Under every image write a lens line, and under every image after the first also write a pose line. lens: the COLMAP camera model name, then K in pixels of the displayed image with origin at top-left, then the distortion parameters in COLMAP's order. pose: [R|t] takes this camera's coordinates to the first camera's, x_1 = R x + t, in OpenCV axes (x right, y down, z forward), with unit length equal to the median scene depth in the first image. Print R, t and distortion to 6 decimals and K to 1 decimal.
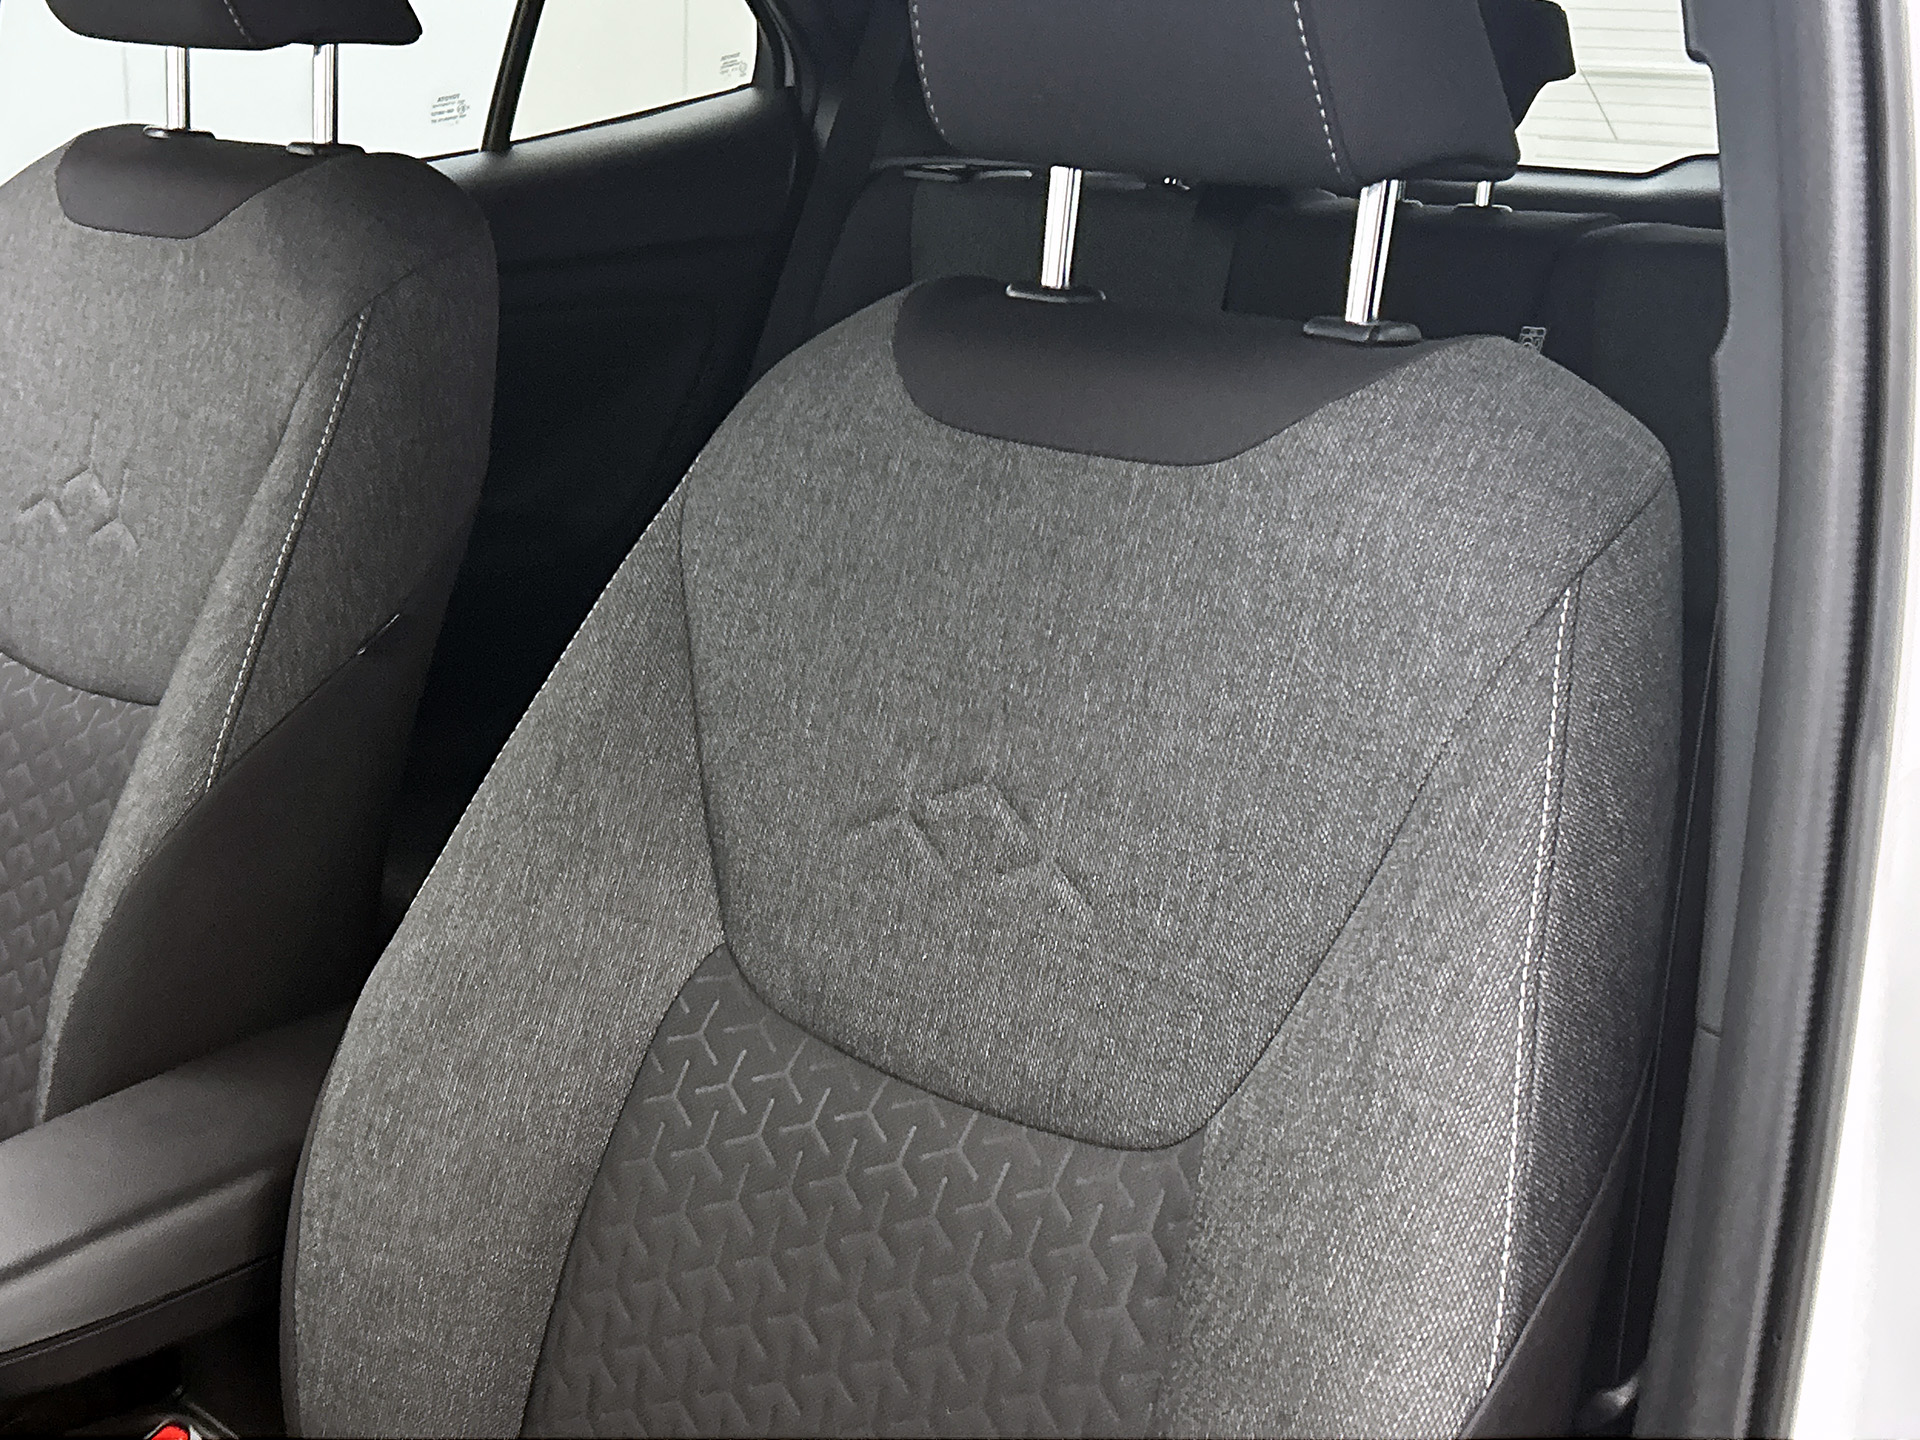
lens RADIAL K [[2379.4, 0, 1007.1], [0, 2379.4, 695.9], [0, 0, 1]] dist [0.200977, -0.681623]
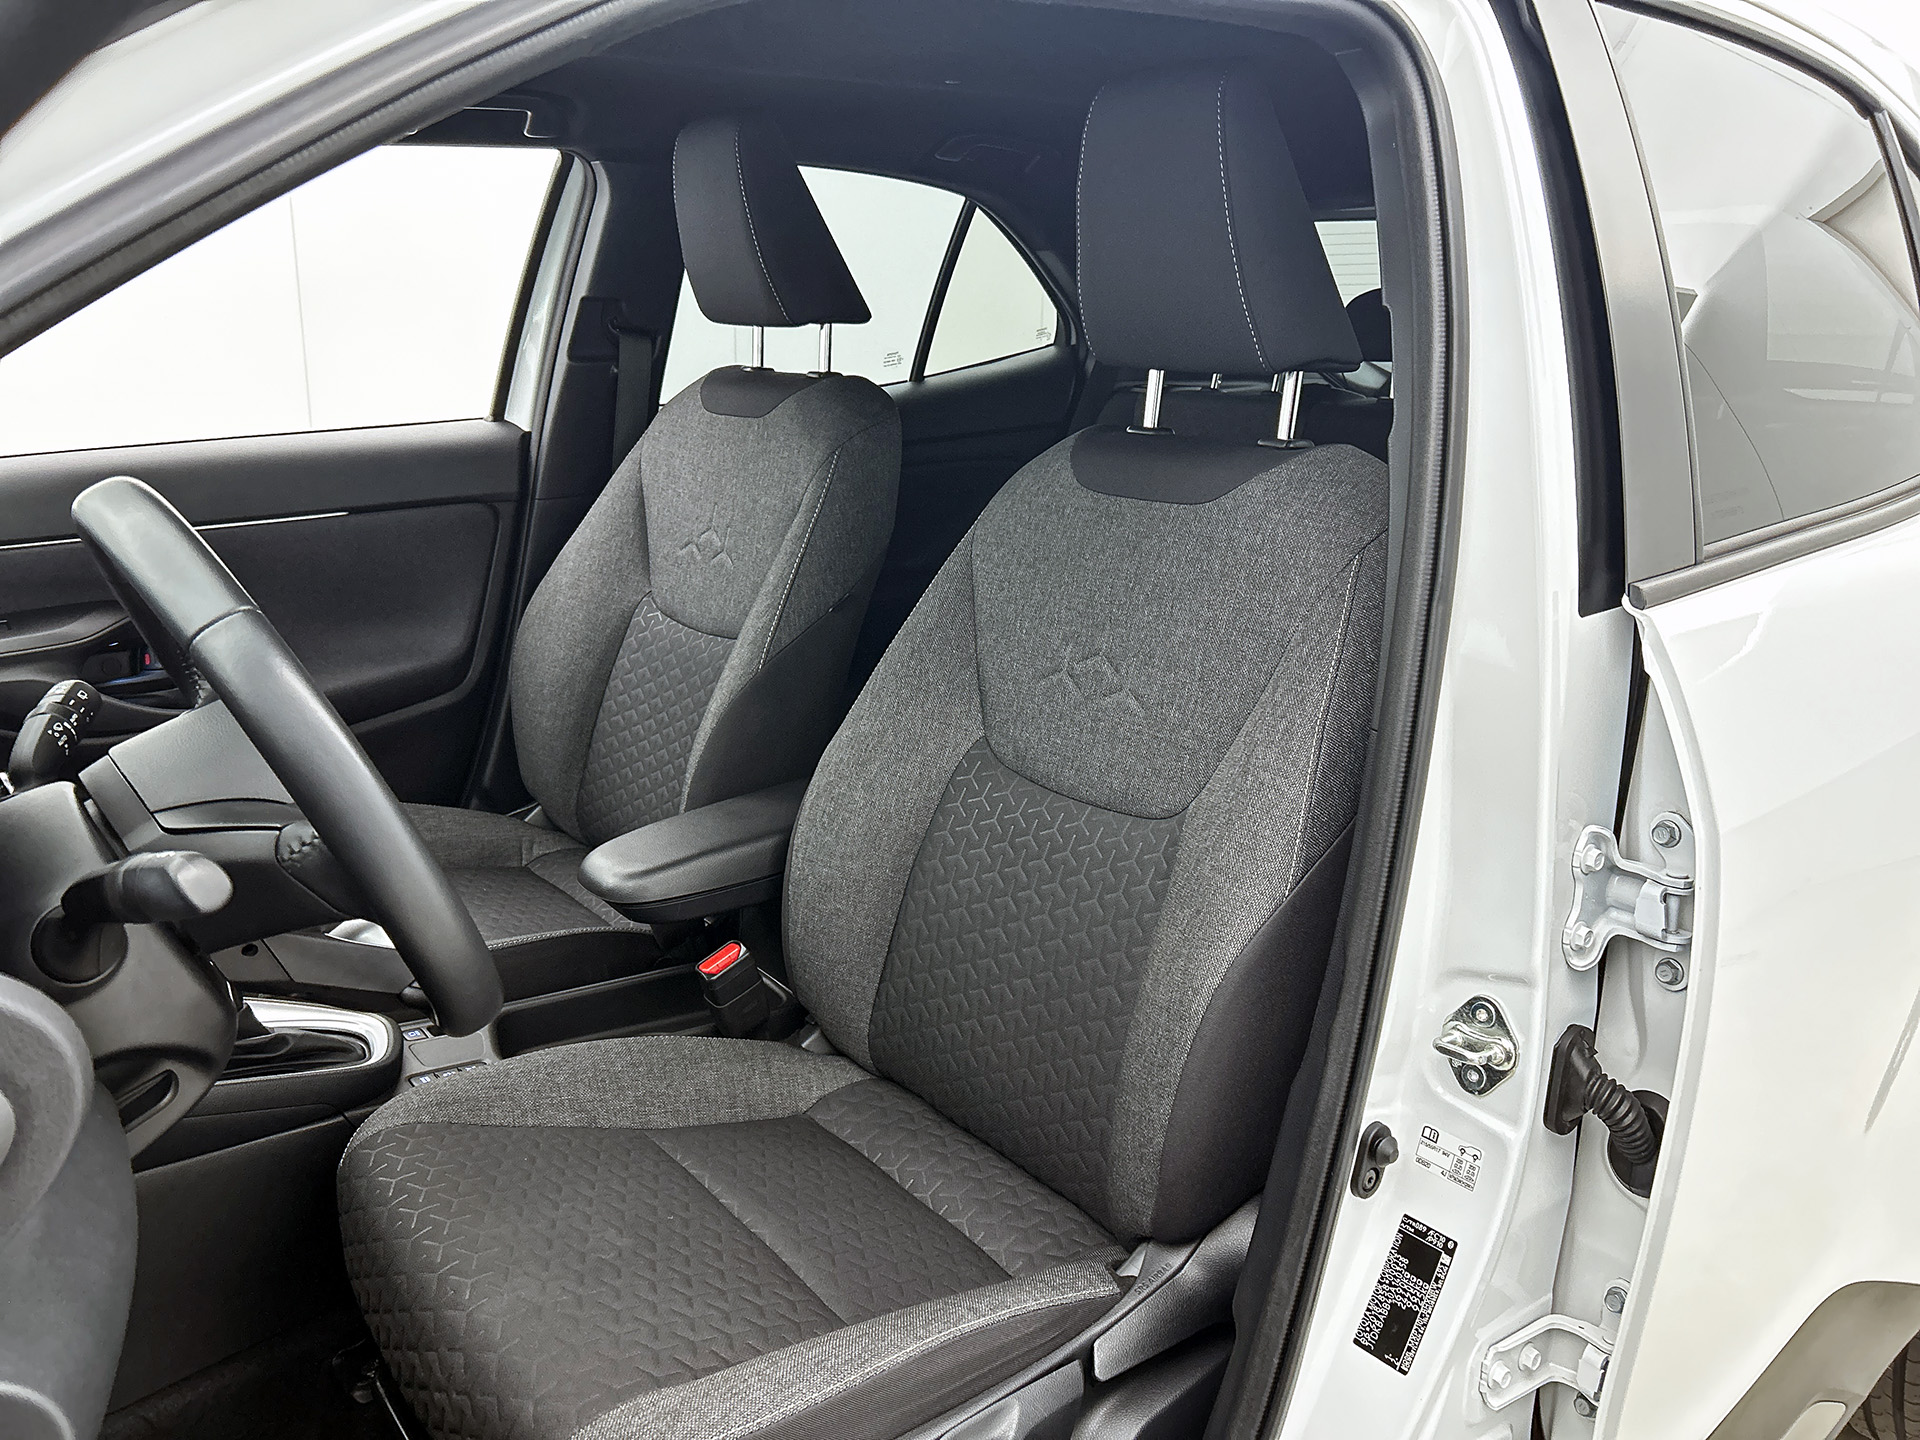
lens RADIAL K [[1498.7, 0, 960.0], [0, 1498.7, 720.0], [0, 0, 1]] dist [0.085486, -0.116966]
pose [[0.980866, 0.029713, -0.192401, 0.119391], [-0.031798, 0.999464, -0.007761, 0.101600], [0.192067, 0.013730, 0.981286, -0.324346]]
